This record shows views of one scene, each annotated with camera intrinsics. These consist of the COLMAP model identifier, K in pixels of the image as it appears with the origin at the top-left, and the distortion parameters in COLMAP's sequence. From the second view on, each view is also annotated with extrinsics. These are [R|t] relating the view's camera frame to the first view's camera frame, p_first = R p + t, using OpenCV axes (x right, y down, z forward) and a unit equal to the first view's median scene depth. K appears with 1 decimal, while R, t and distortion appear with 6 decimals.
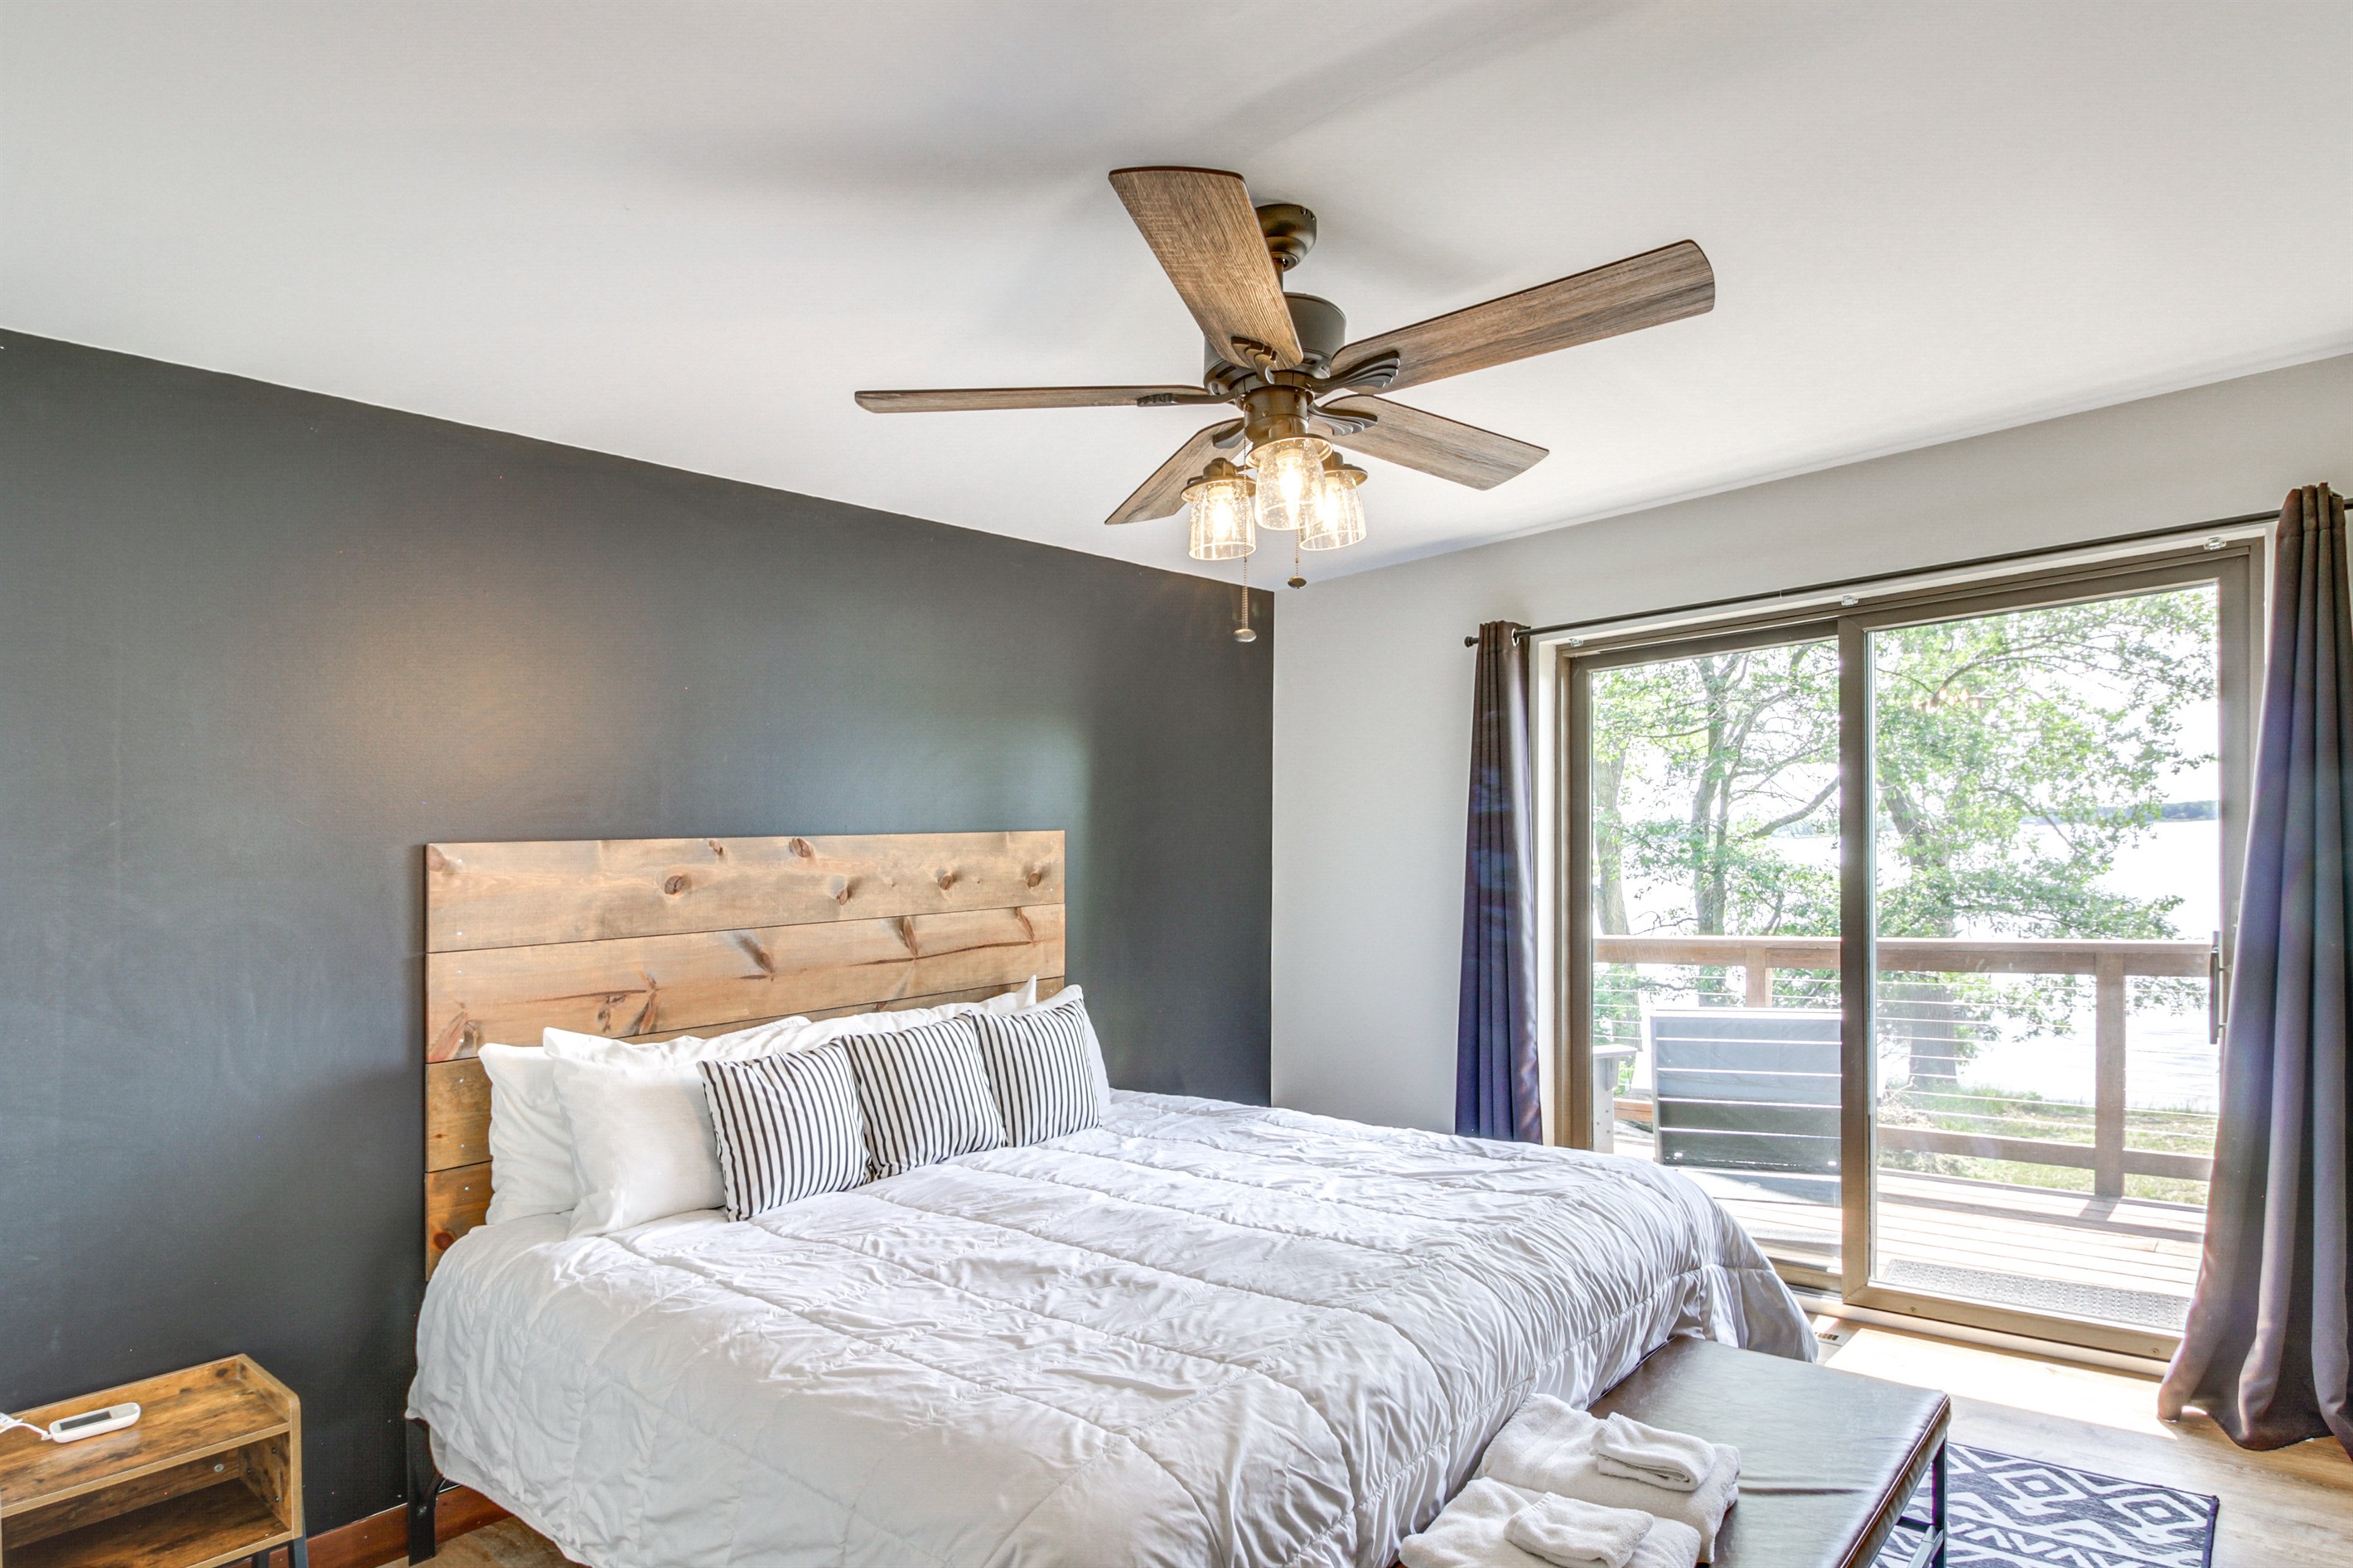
lens RADIAL K [[1198.6, 0, 1178.0], [0, 1198.6, 790.3], [0, 0, 1]] dist [-0.023629, -0.001193]
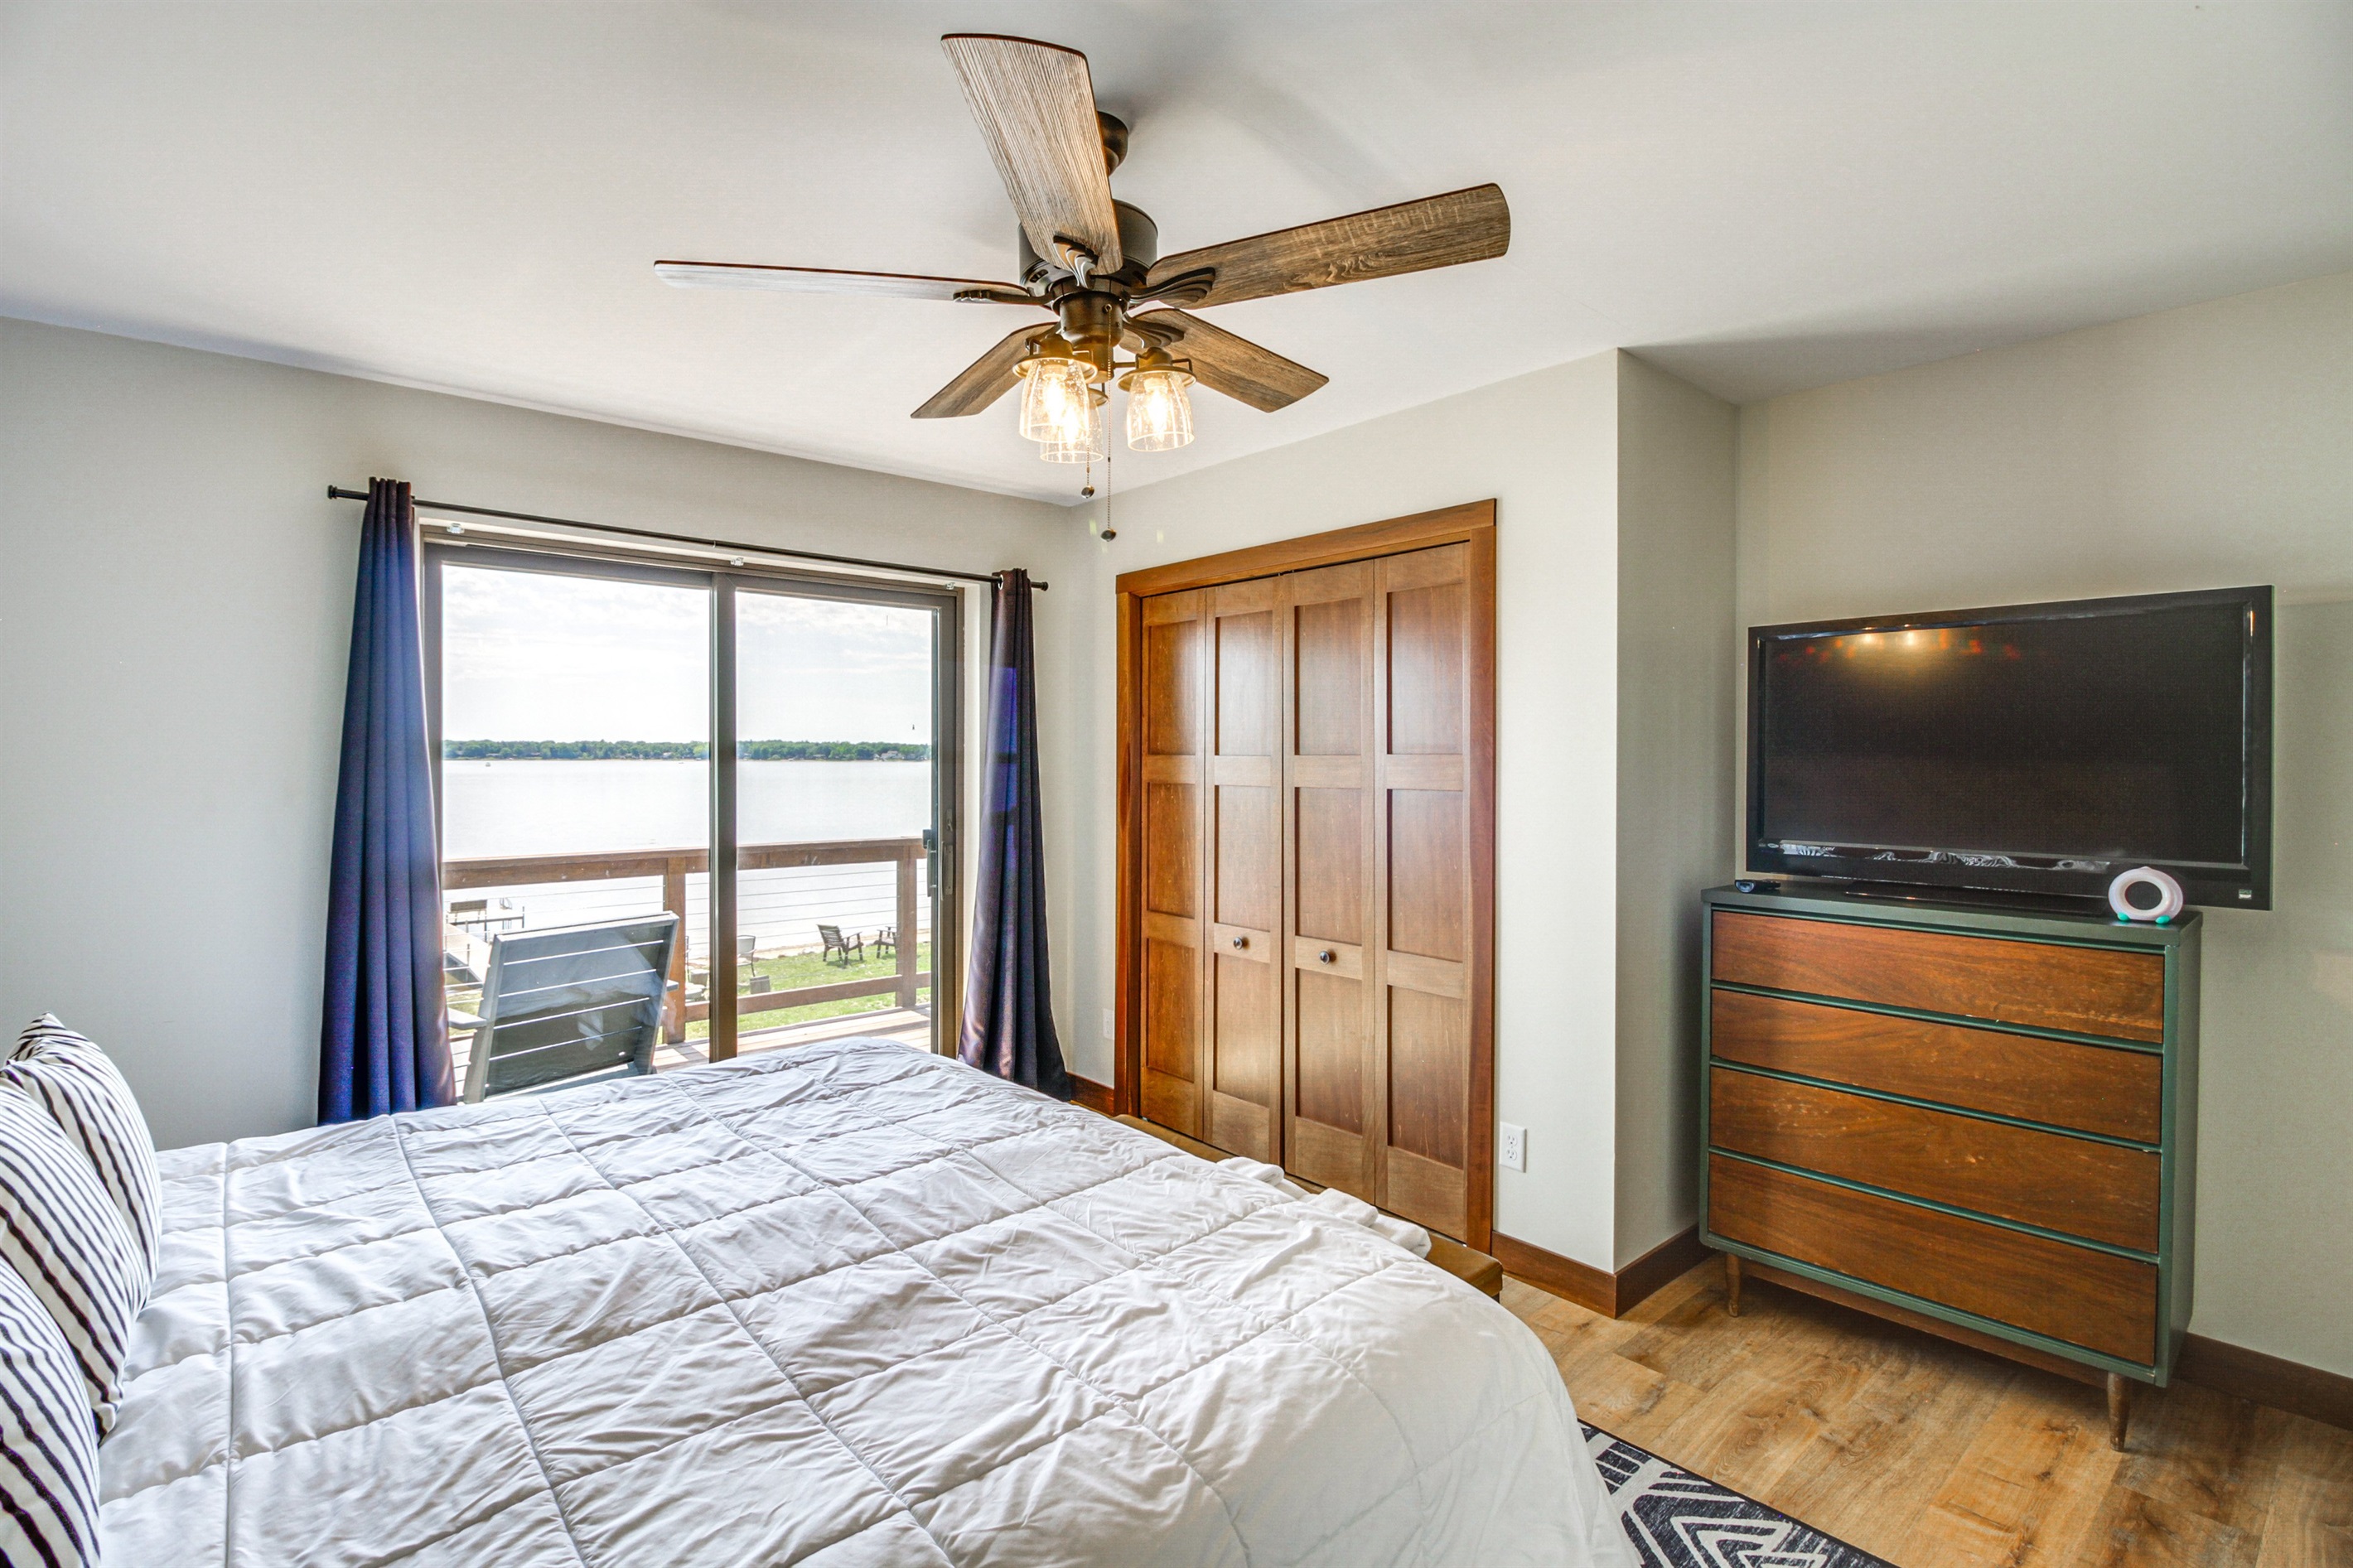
lens RADIAL K [[1058.3, 0, 1172.9], [0, 1058.3, 774.0], [0, 0, 1]] dist [-0.002099, -0.000263]
pose [[0.168448, 0.022051, 0.985464, -0.617783], [-0.062508, 0.997977, -0.011646, 0.056997], [-0.983727, -0.059638, 0.169486, 0.604835]]
